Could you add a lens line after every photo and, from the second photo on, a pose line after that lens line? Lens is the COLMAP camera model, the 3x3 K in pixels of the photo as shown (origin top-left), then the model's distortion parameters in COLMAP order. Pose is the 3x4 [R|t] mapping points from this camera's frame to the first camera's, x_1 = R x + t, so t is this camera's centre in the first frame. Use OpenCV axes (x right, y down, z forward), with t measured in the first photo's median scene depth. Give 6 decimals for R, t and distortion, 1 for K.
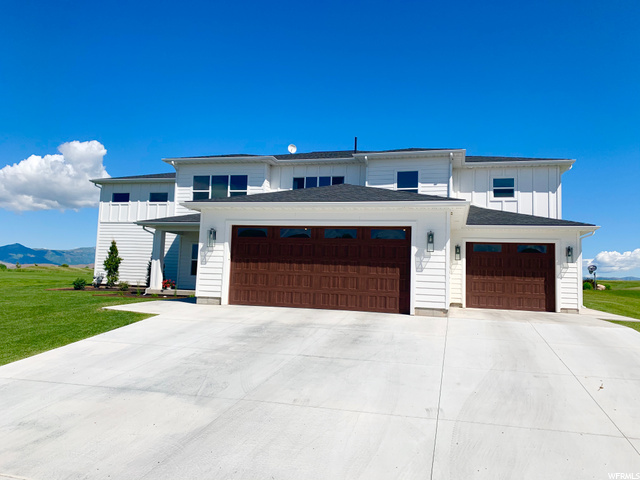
lens RADIAL K [[490.5, 0, 317.1], [0, 490.5, 238.0], [0, 0, 1]] dist [0.042686, -0.041534]
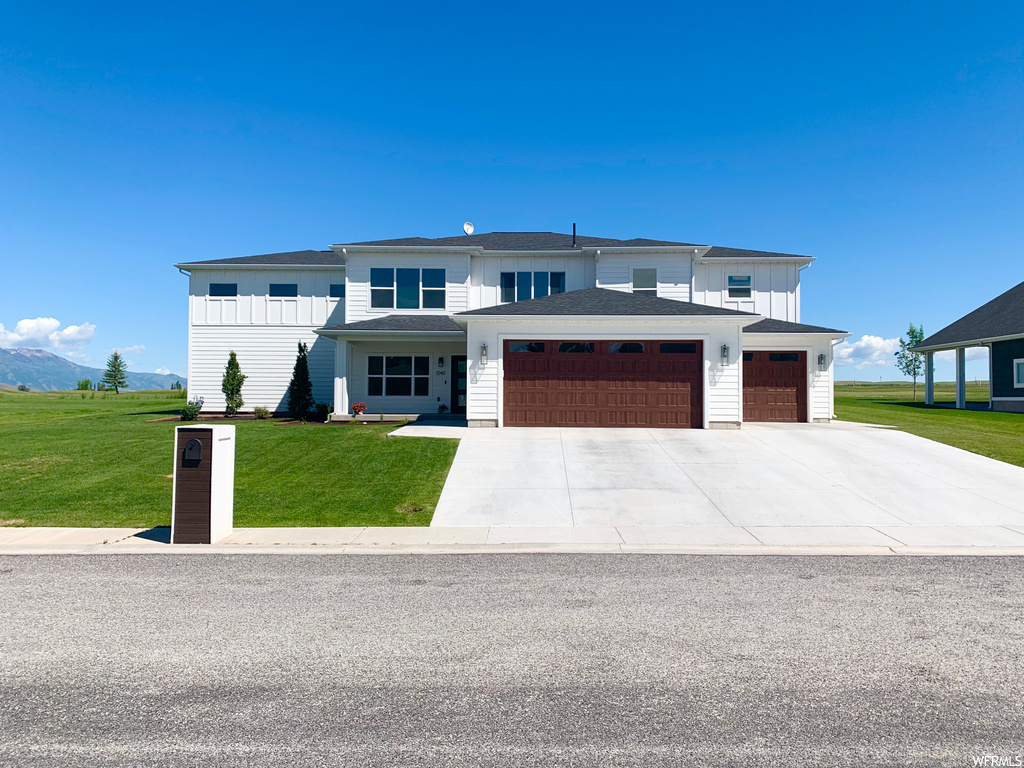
lens RADIAL K [[784.9, 0, 507.4], [0, 784.9, 380.8], [0, 0, 1]] dist [0.042686, -0.041534]
pose [[0.973260, -0.025933, 0.228236, -0.388419], [0.010216, 0.997510, 0.069777, -0.039594], [-0.229477, -0.065580, 0.971102, -0.315089]]
